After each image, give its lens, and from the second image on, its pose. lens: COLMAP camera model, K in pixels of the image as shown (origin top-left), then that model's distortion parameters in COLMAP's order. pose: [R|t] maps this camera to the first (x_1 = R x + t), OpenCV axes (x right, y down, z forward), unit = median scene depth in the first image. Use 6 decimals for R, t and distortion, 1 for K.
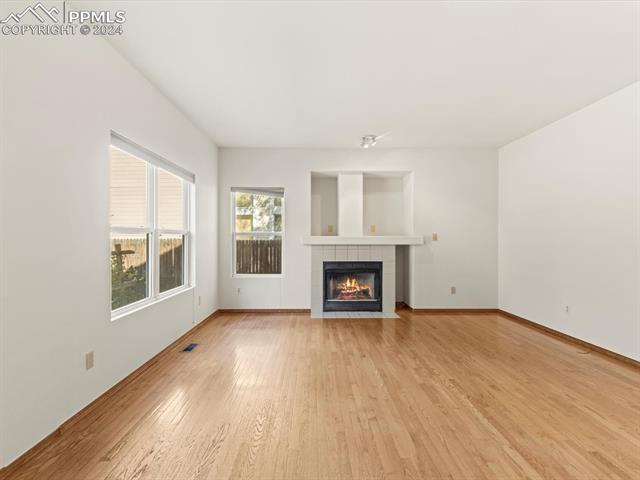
lens RADIAL K [[326.3, 0, 318.5], [0, 326.3, 239.6], [0, 0, 1]] dist [0.015205, -0.001243]
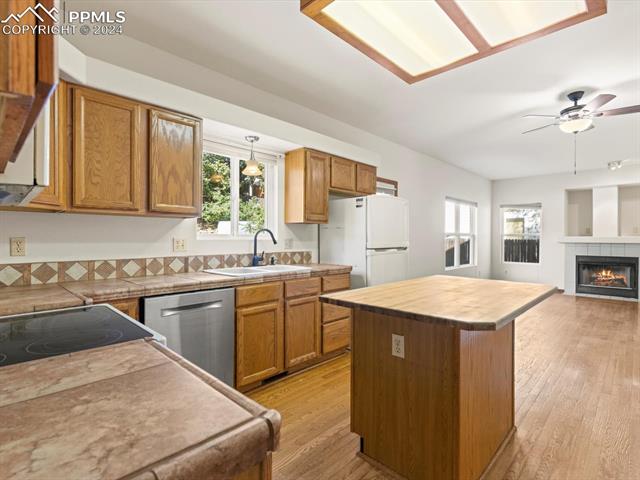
lens RADIAL K [[326.3, 0, 317.4], [0, 326.3, 239.9], [0, 0, 1]] dist [0.015205, -0.001243]
pose [[0.705657, 0.003052, -0.708547, 0.219733], [-0.001734, 0.999995, 0.002580, 0.002562], [0.708552, -0.000592, 0.705659, -0.703480]]
